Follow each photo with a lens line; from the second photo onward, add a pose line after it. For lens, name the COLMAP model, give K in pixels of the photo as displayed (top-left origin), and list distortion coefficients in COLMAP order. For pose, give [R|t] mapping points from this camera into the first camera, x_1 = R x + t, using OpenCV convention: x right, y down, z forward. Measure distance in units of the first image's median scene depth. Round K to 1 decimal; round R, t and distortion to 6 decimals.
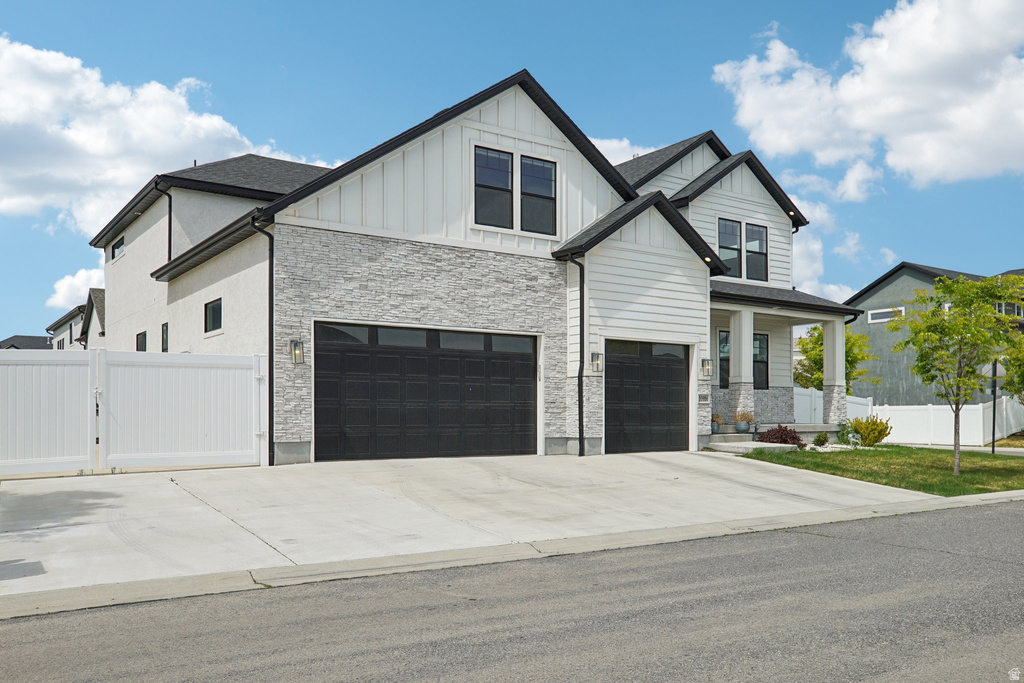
lens RADIAL K [[849.8, 0, 512.0], [0, 849.8, 341.5], [0, 0, 1]] dist [-0.007894, -0.000705]
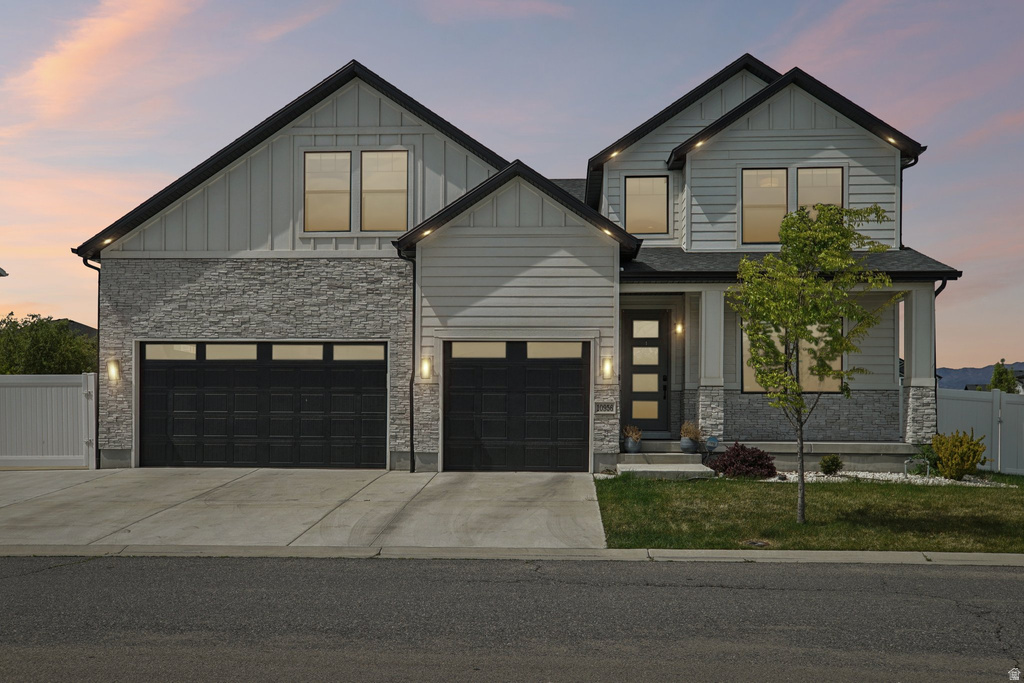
lens RADIAL K [[928.8, 0, 512.0], [0, 928.8, 341.5], [0, 0, 1]] dist [0.009441, 0.006414]
pose [[0.784535, -0.050186, -0.618050, 0.804248], [0.048363, 0.998636, -0.019700, 0.020800], [0.618196, -0.014435, 0.785892, 0.299836]]
